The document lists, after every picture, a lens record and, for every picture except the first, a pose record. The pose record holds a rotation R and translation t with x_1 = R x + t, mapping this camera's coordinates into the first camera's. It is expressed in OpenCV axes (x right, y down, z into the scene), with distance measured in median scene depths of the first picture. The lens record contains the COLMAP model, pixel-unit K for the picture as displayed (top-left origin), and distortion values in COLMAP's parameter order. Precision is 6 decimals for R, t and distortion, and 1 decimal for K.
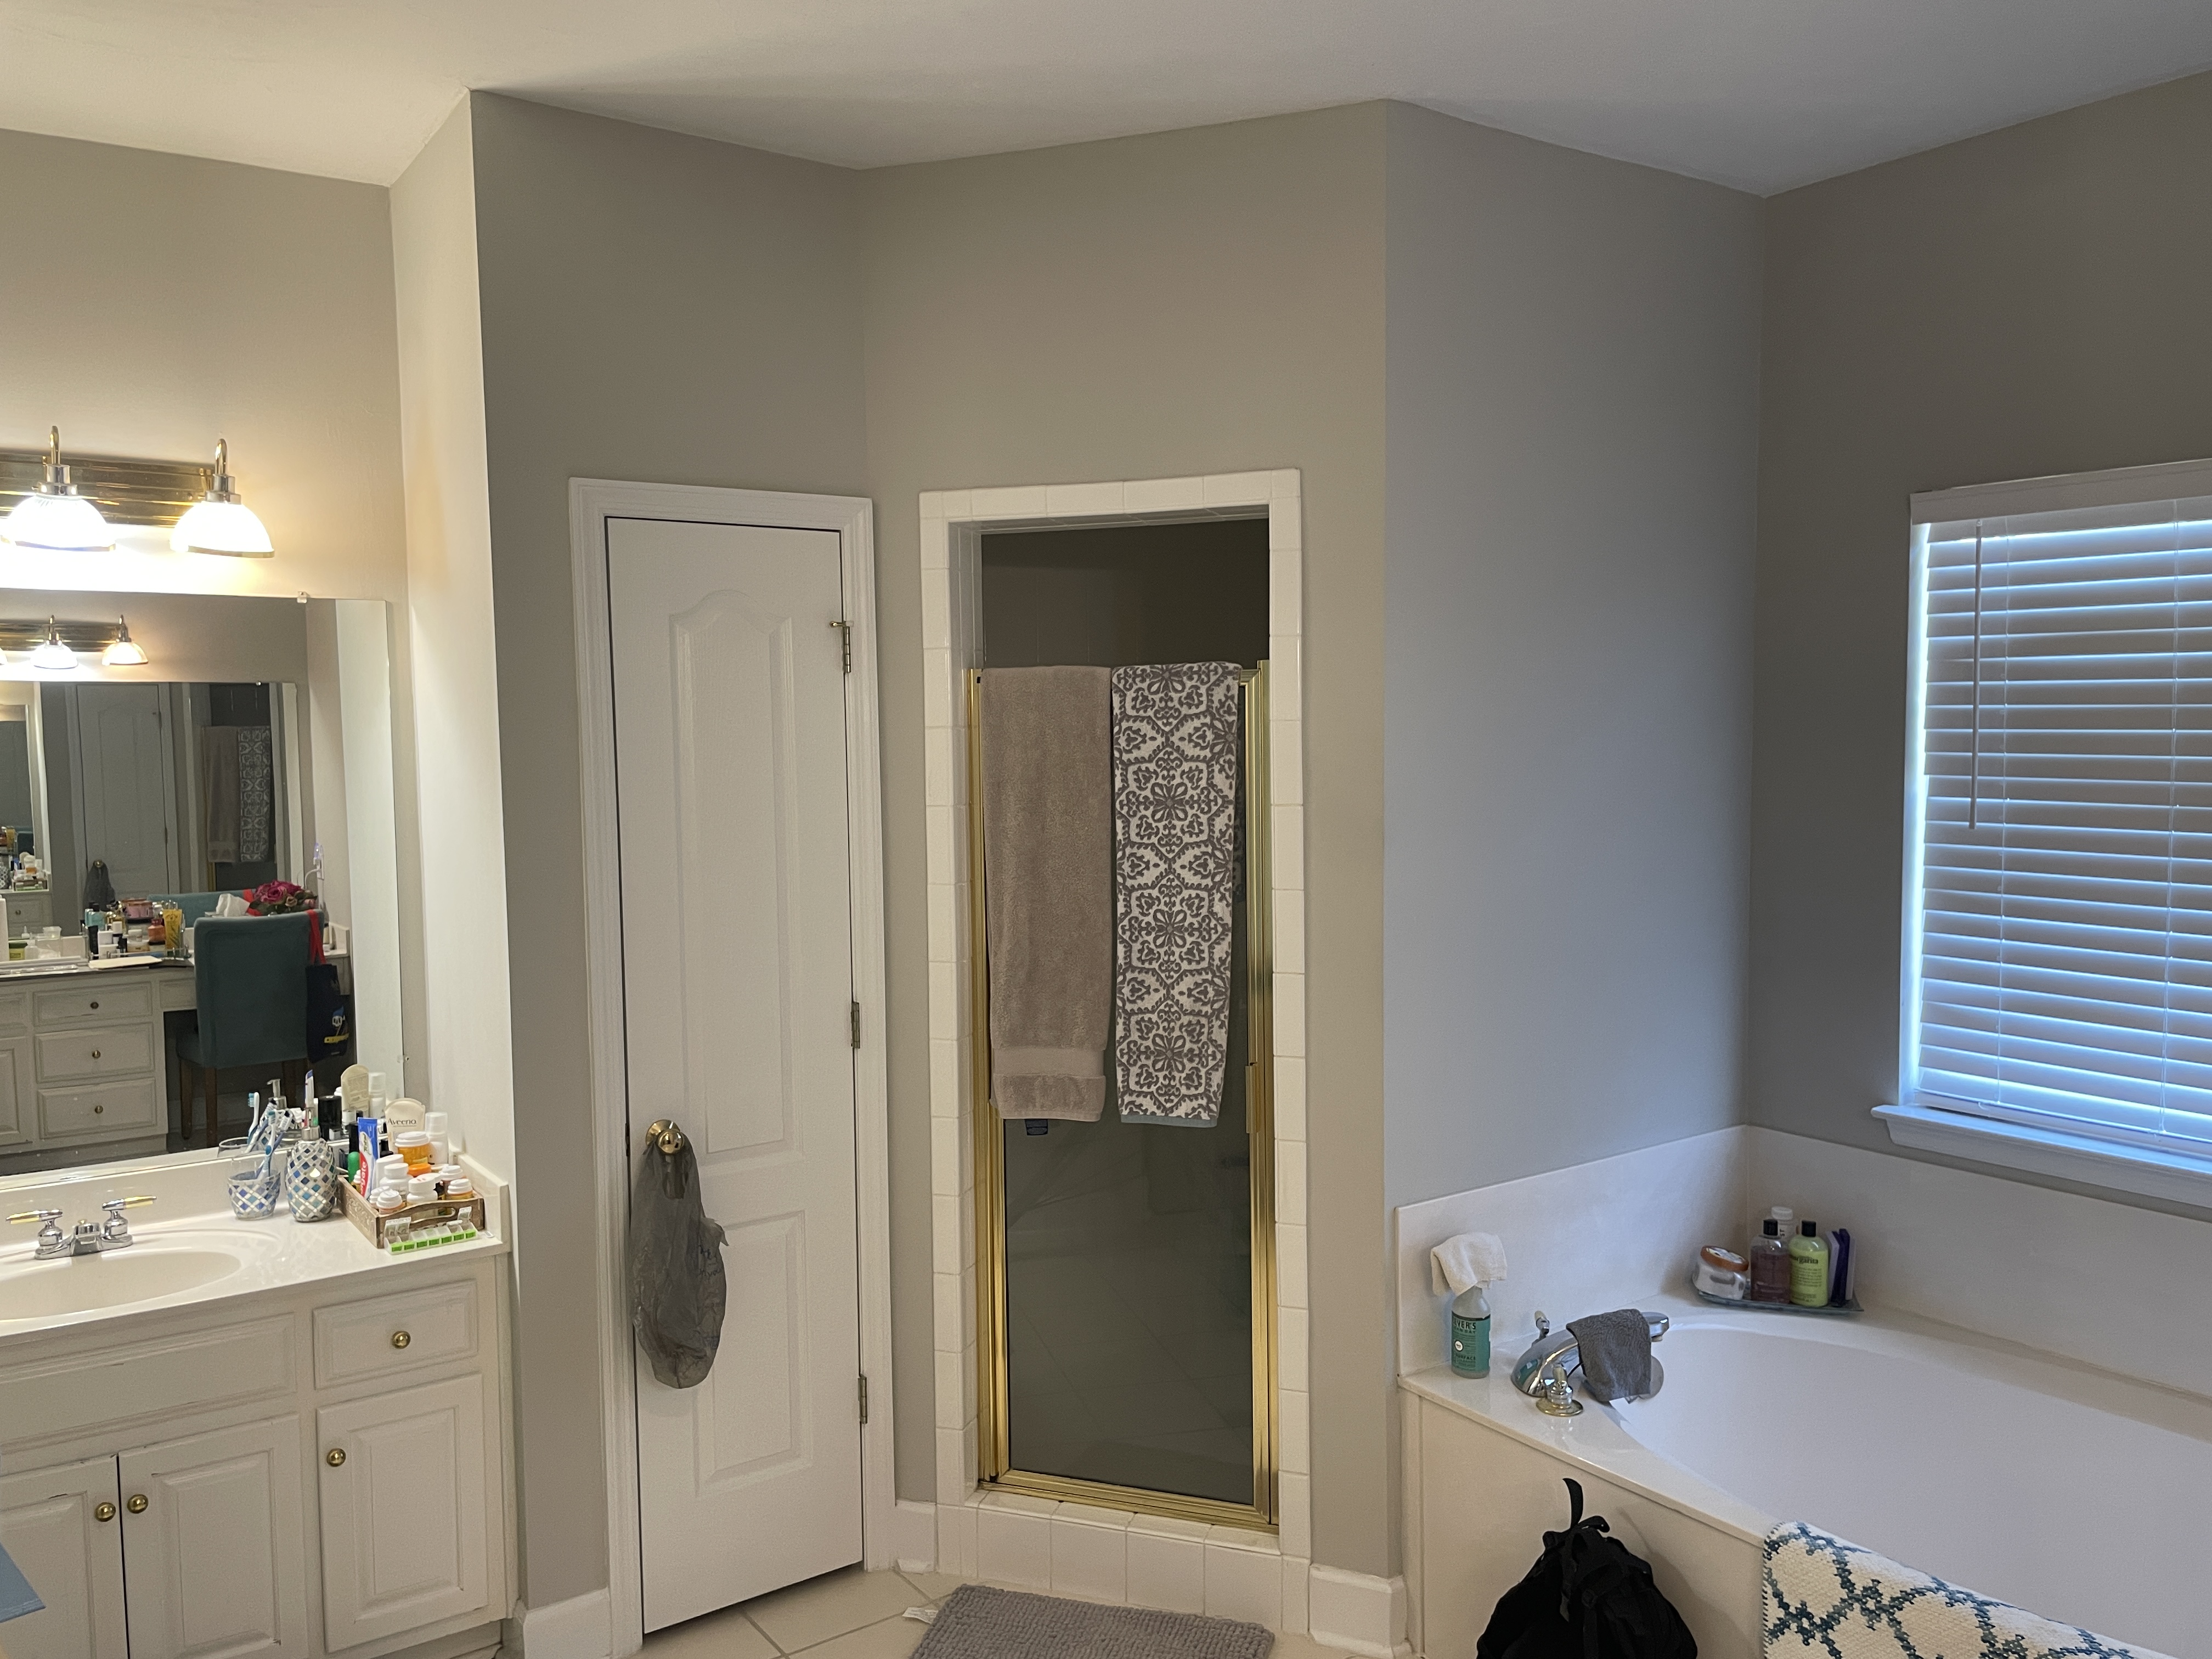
lens RADIAL K [[1694.8, 0, 1098.8], [0, 1694.8, 820.2], [0, 0, 1]] dist [0.096643, -0.145401]
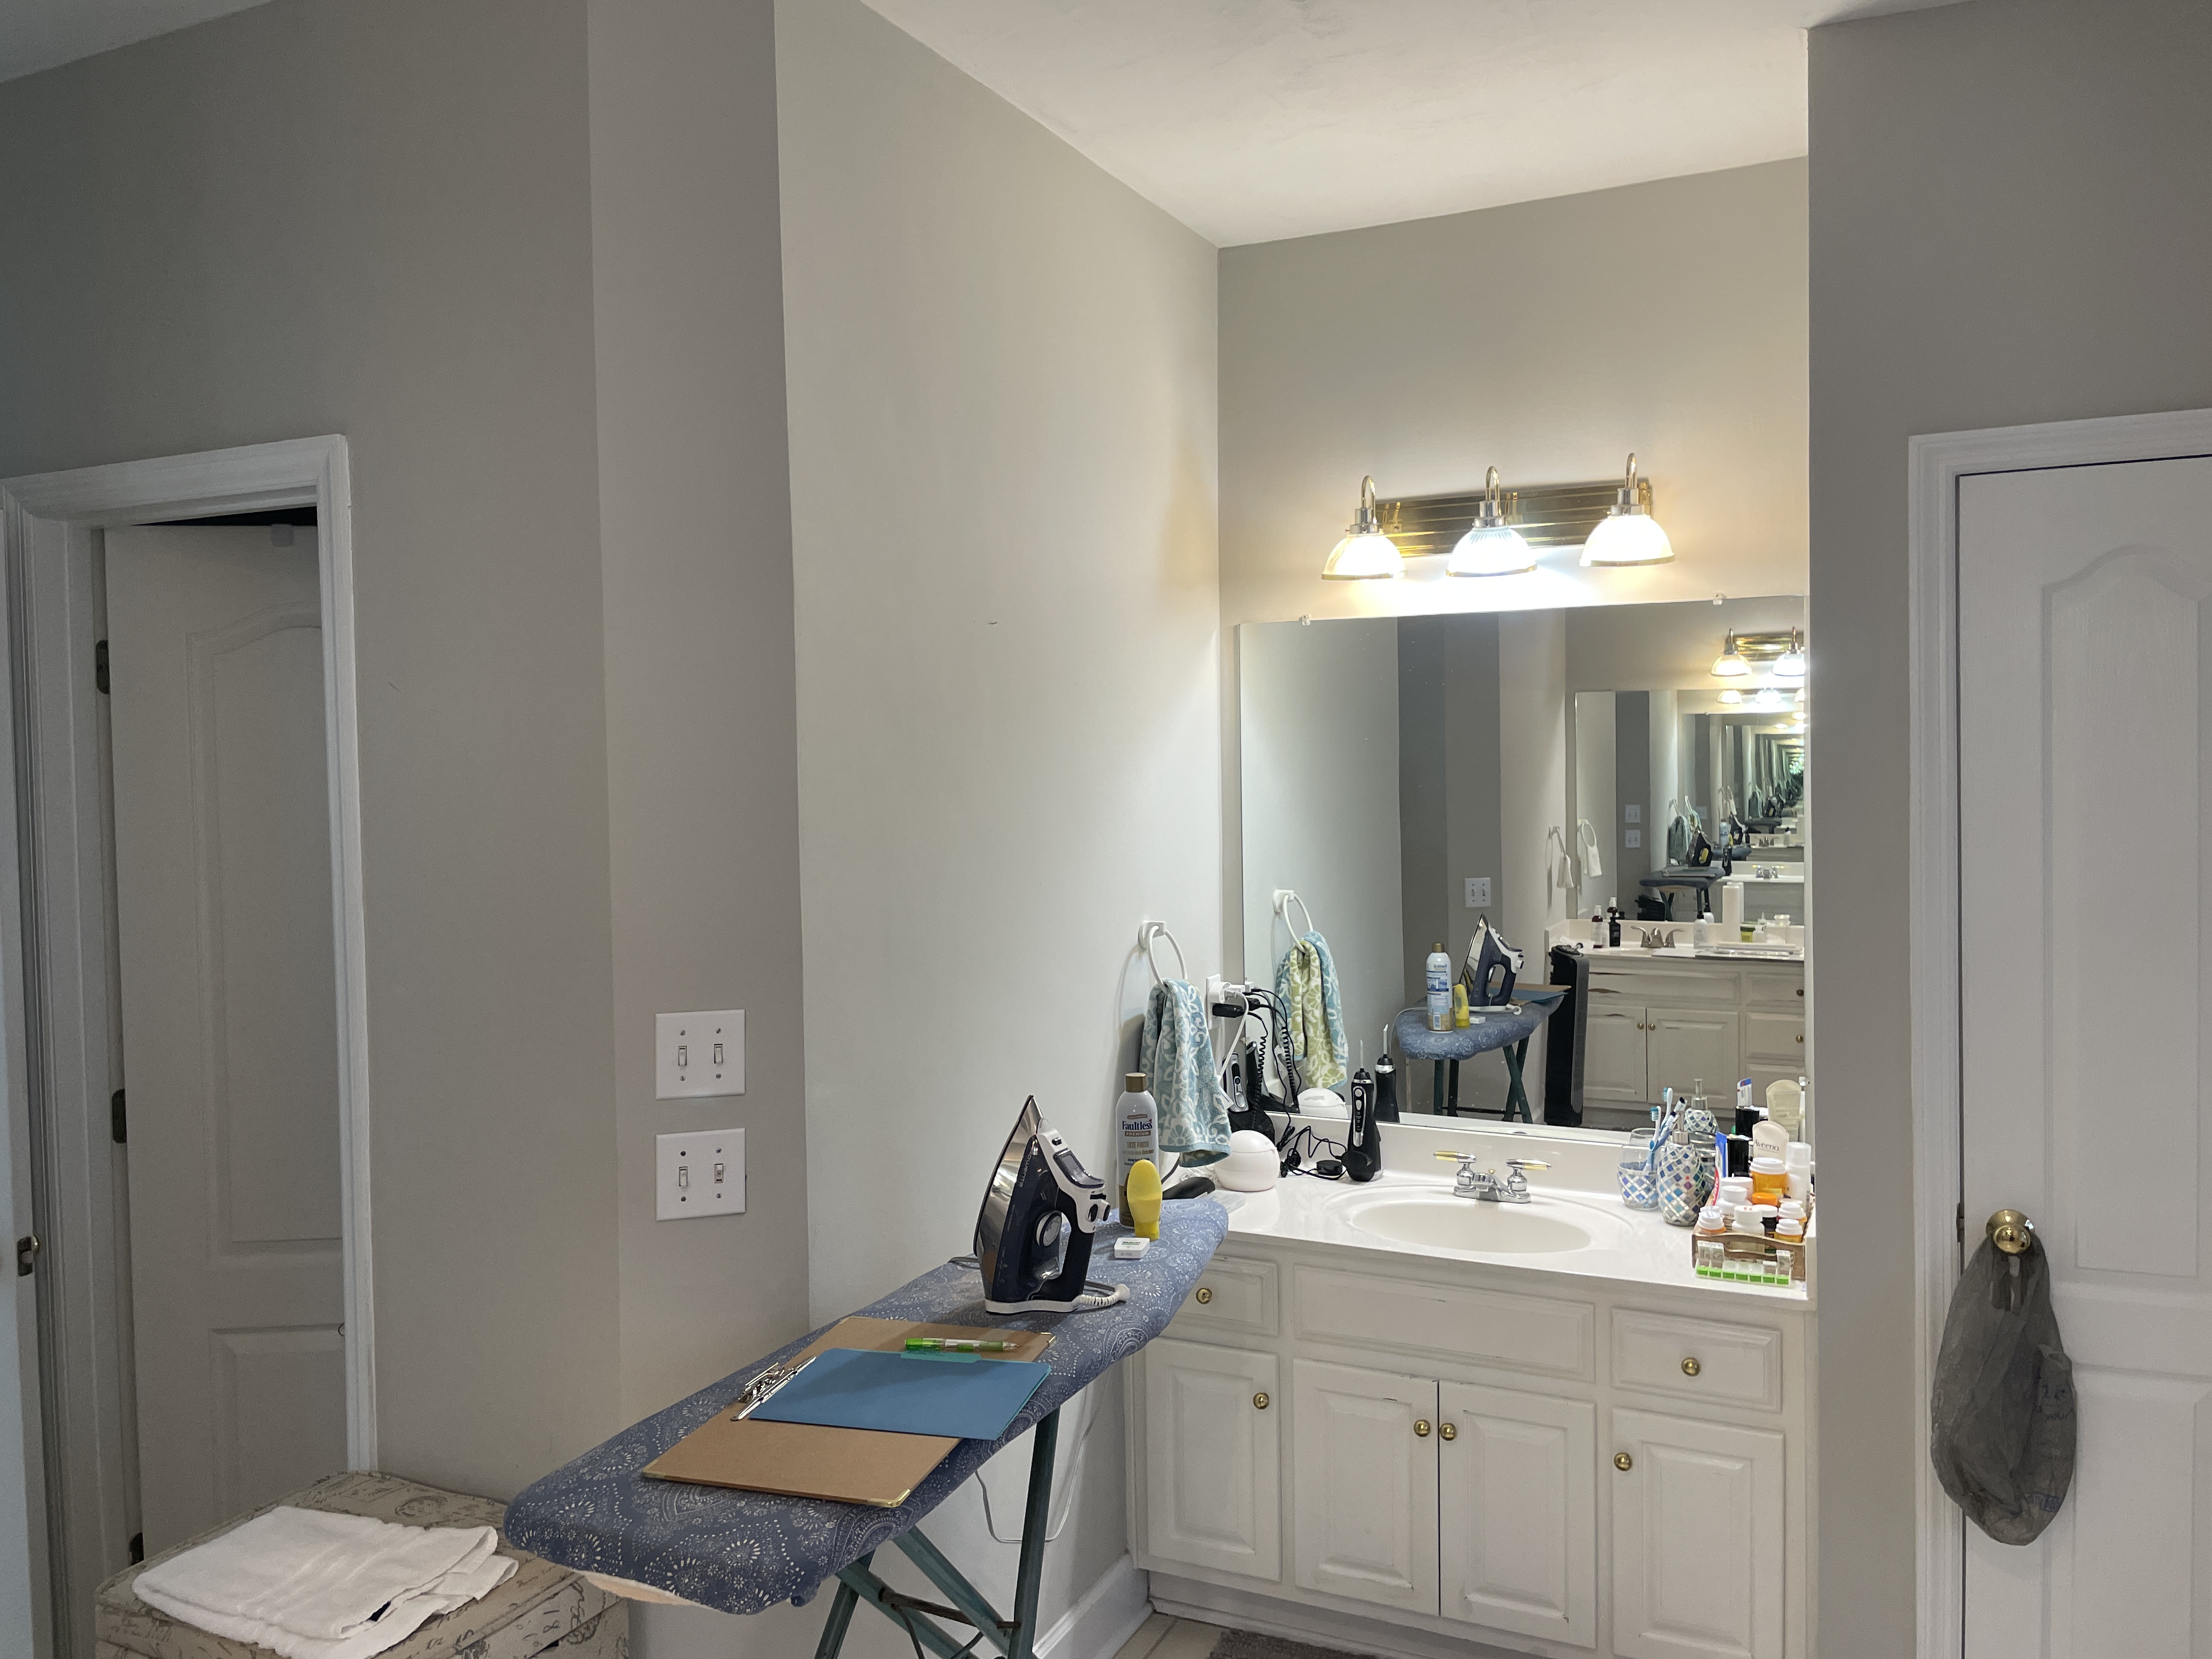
lens RADIAL K [[1694.8, 0, 1098.8], [0, 1694.8, 820.2], [0, 0, 1]] dist [0.096643, -0.145401]
pose [[0.475080, 0.038963, -0.879080, 0.260926], [-0.038093, 0.998993, 0.023691, -0.012926], [0.879118, 0.022232, 0.476086, 0.236506]]
